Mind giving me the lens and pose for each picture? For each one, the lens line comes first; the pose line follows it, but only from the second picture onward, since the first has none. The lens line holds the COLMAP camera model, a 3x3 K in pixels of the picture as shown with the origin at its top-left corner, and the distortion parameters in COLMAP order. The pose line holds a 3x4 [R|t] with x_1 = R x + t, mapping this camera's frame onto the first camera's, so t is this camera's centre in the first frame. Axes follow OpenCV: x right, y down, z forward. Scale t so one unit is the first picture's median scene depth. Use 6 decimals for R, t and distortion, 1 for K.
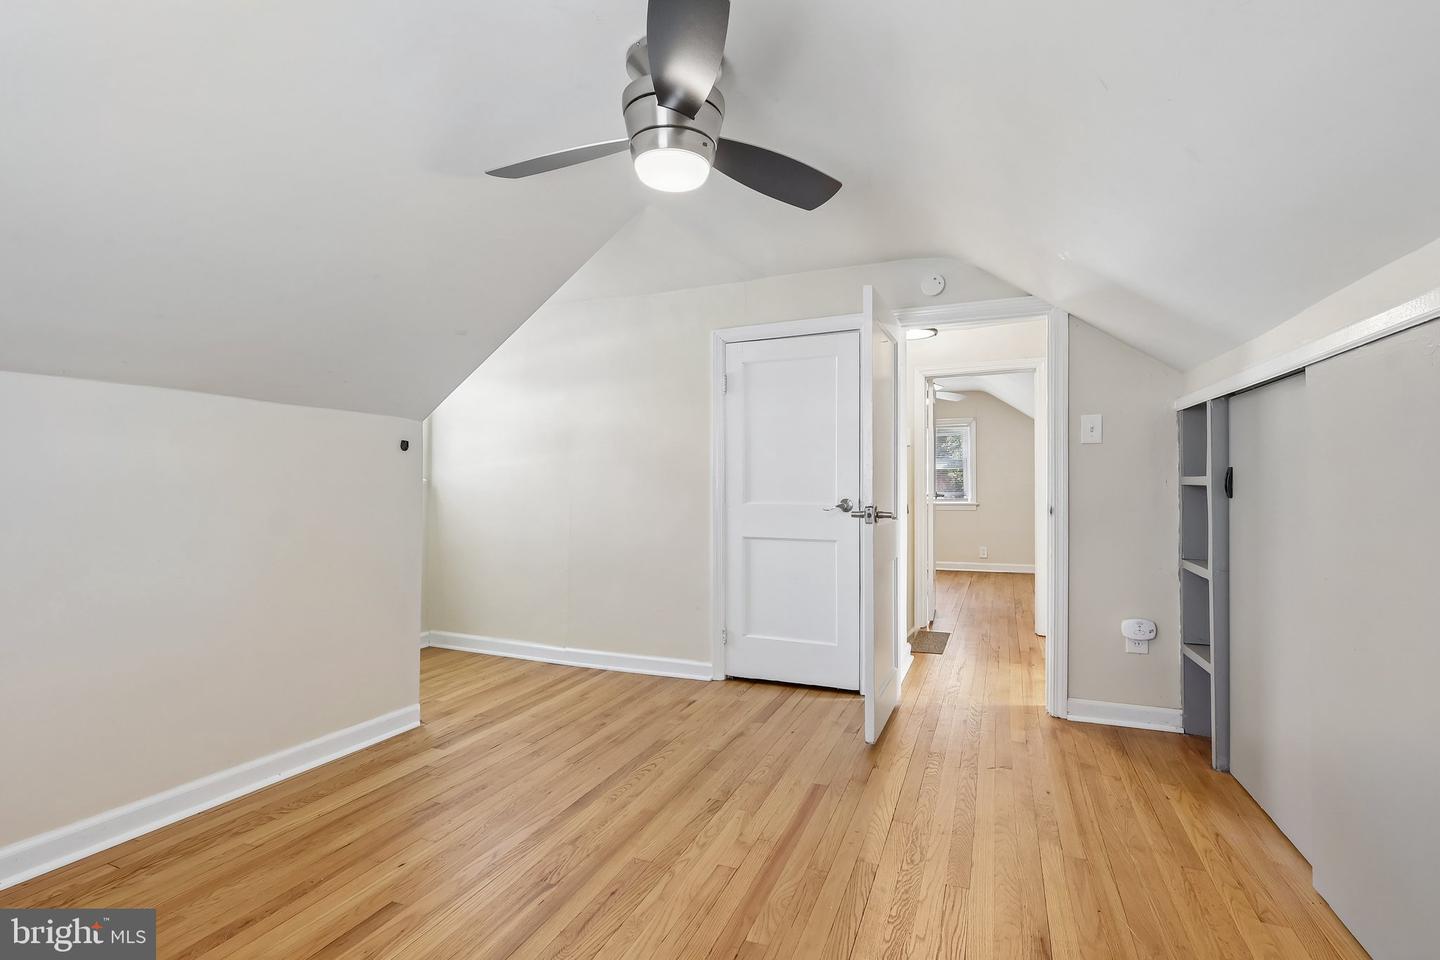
lens RADIAL K [[674.2, 0, 723.2], [0, 674.2, 478.9], [0, 0, 1]] dist [-0.000199, -0.000713]
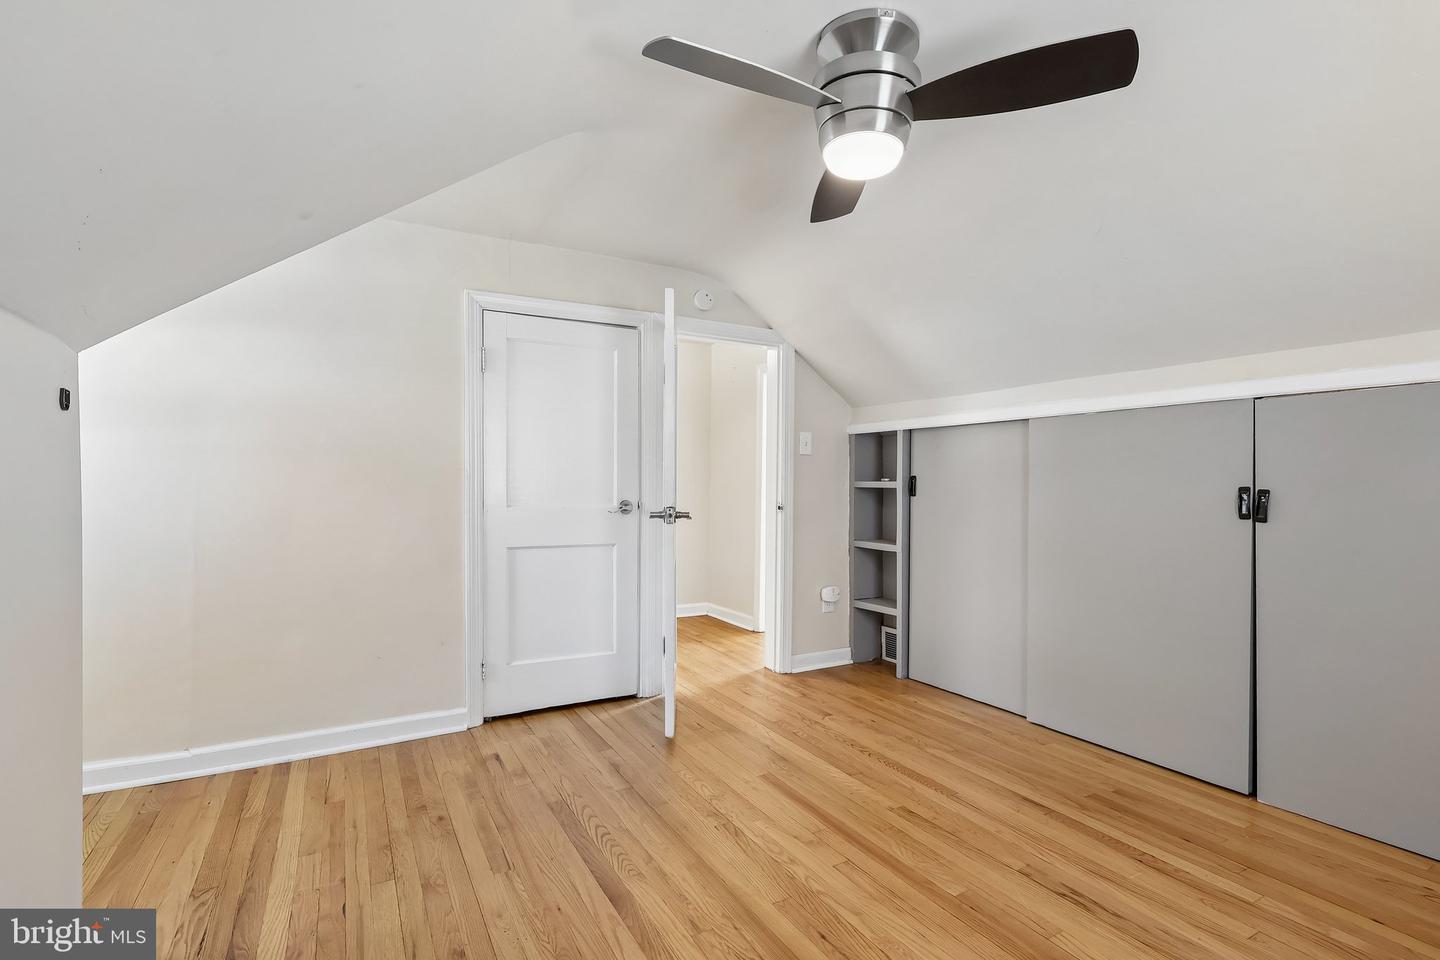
lens RADIAL K [[679.3, 0, 722.2], [0, 679.3, 493.6], [0, 0, 1]] dist [0.000220, -0.000403]
pose [[0.609236, -0.003369, 0.792982, -0.575085], [-0.012795, 0.999819, 0.014078, 0.005313], [-0.792886, -0.018723, 0.609083, 0.335564]]
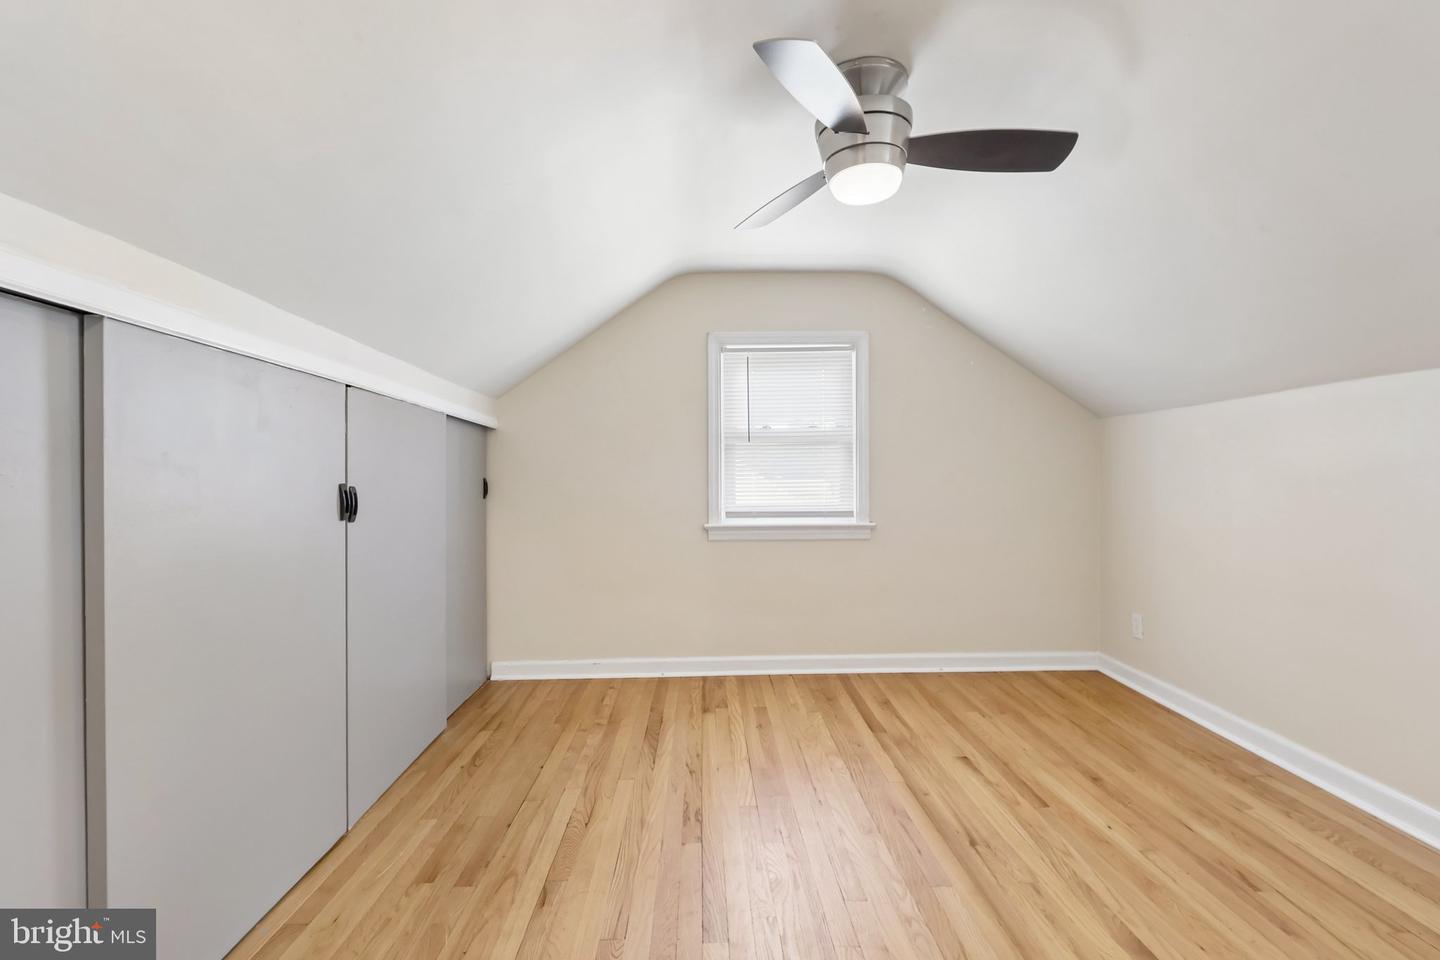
lens RADIAL K [[674.2, 0, 723.2], [0, 674.2, 478.9], [0, 0, 1]] dist [-0.000199, -0.000713]
pose [[-0.910458, 0.012046, -0.413426, 0.342087], [0.013872, 0.999903, -0.001416, 0.002483], [0.413369, -0.007024, -0.910536, 1.113905]]
